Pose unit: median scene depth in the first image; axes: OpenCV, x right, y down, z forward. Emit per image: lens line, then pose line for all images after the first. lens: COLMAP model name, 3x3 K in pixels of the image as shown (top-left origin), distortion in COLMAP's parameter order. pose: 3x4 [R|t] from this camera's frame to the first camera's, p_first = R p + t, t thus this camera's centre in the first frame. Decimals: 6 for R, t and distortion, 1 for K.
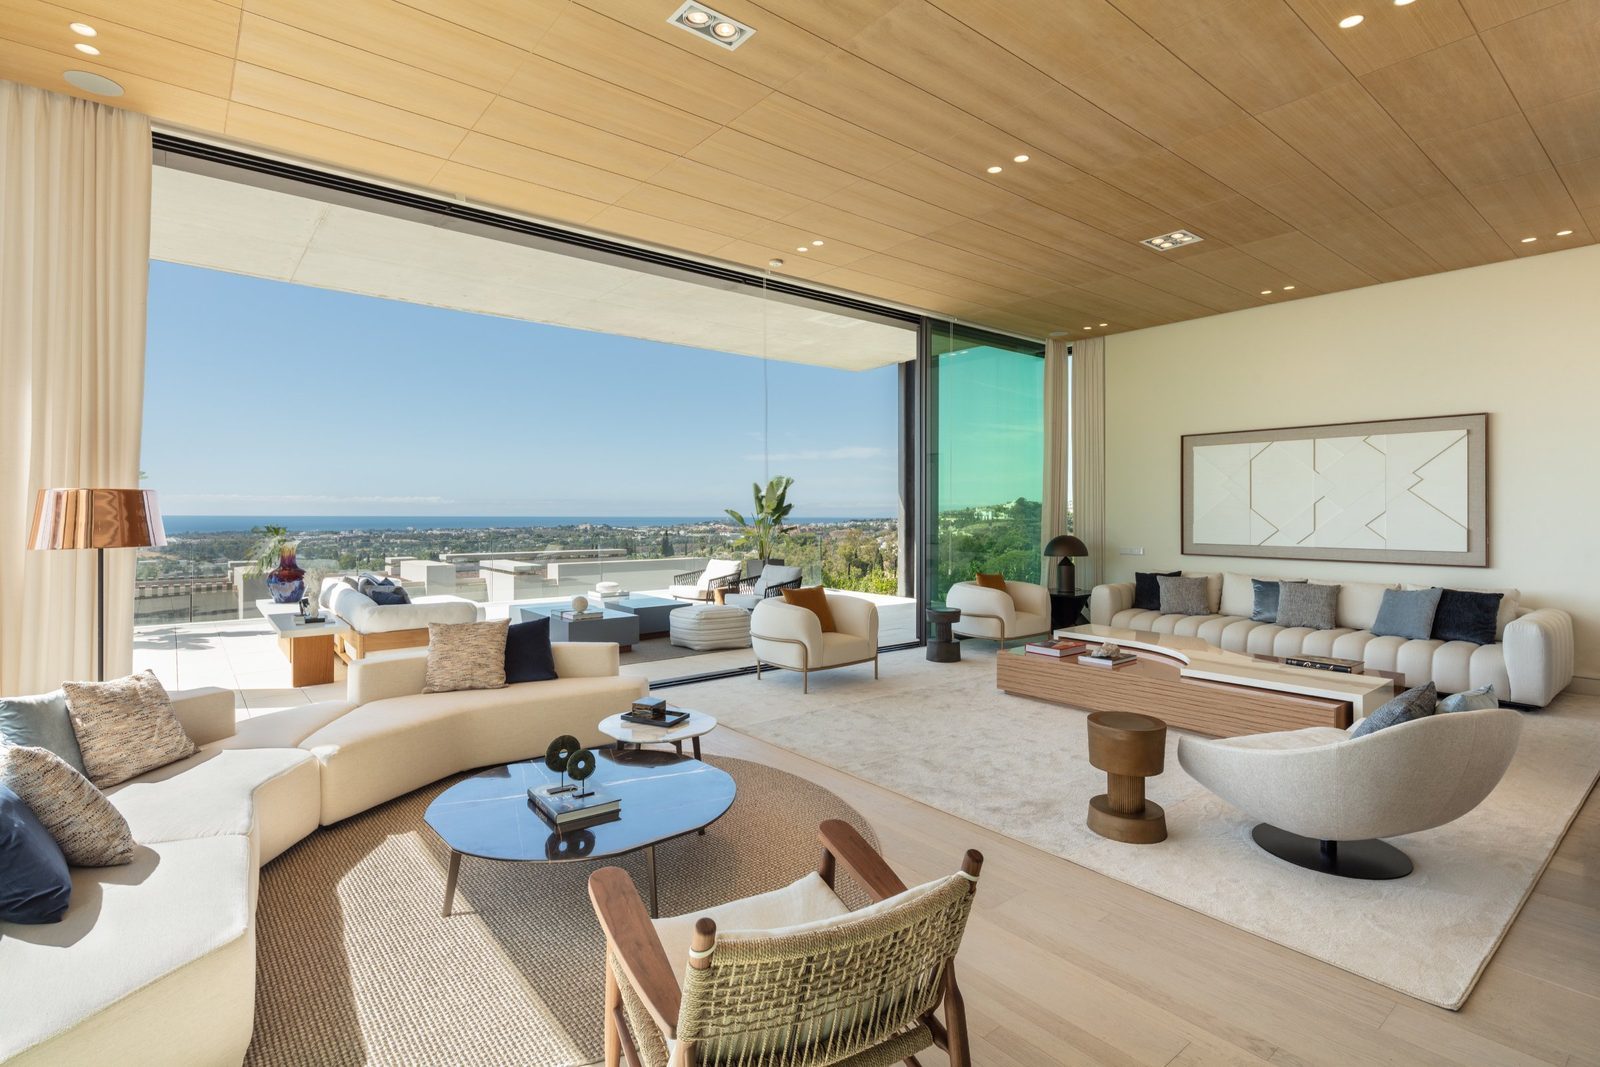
lens RADIAL K [[766.7, 0, 798.6], [0, 766.7, 518.2], [0, 0, 1]] dist [0.000235, -0.000771]
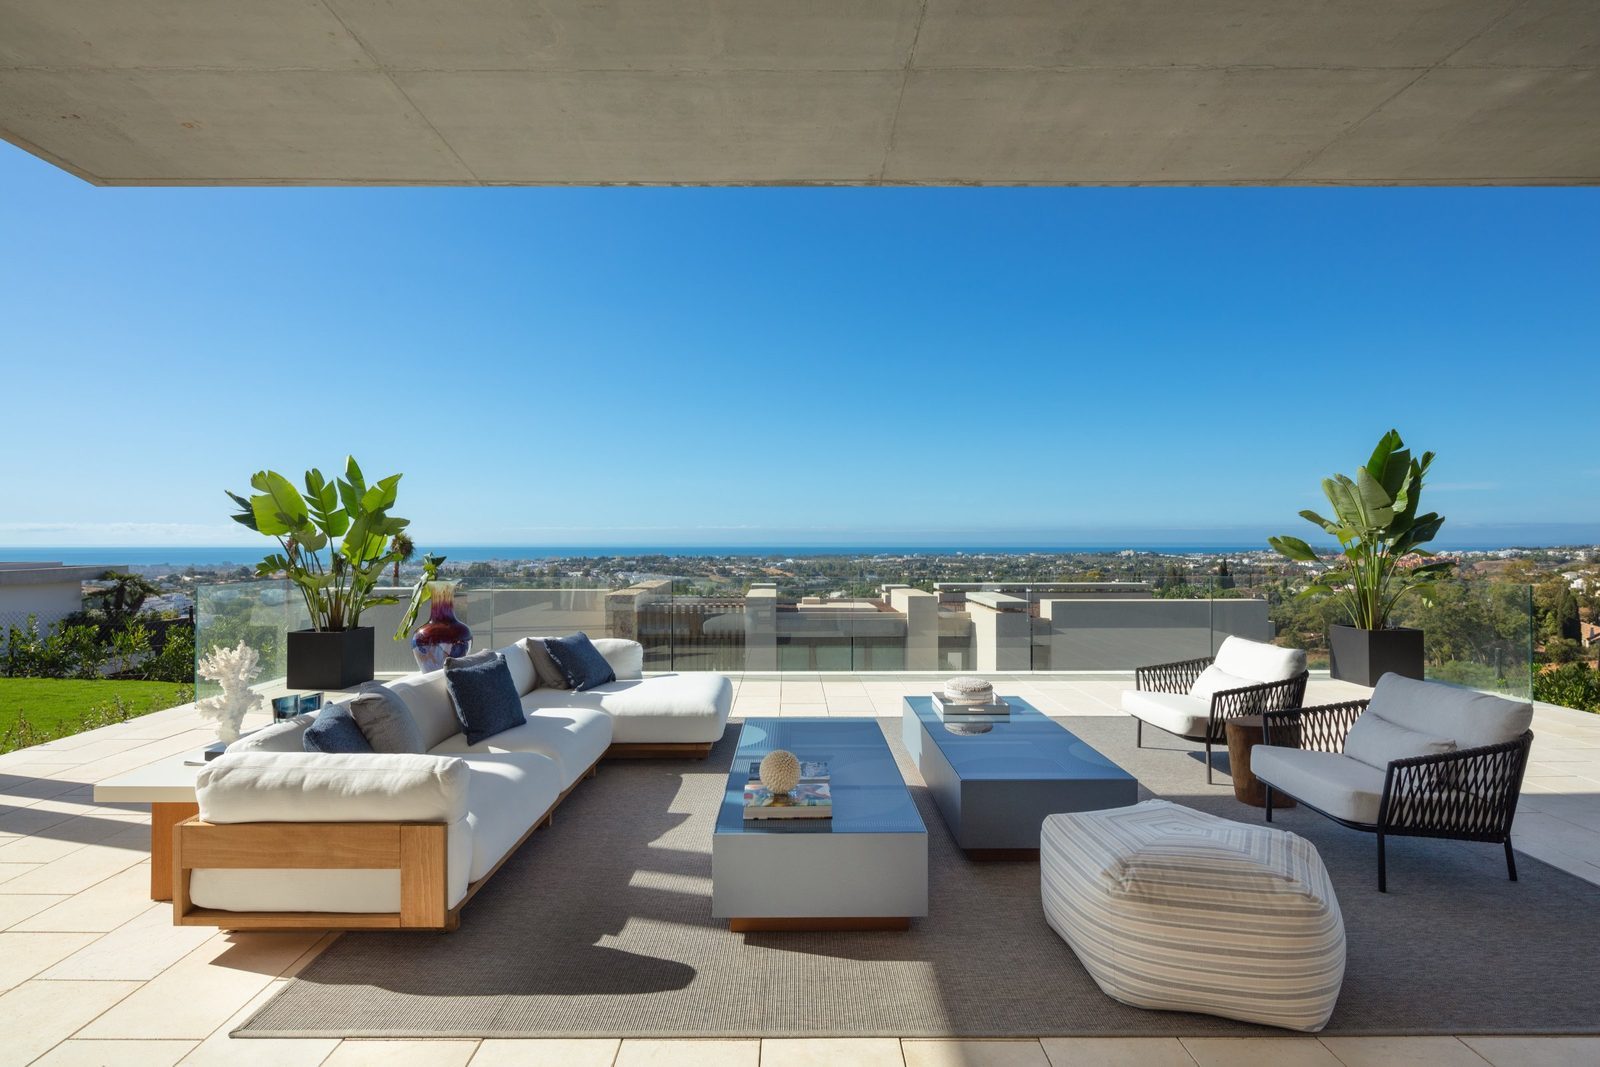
lens RADIAL K [[766.7, 0, 789.8], [0, 766.7, 532.9], [0, 0, 1]] dist [0.000235, -0.000771]
pose [[0.772686, -0.007843, -0.634741, -0.010696], [-0.001620, 0.999896, -0.014328, 0.000220], [0.634787, 0.012099, 0.772592, 0.189022]]
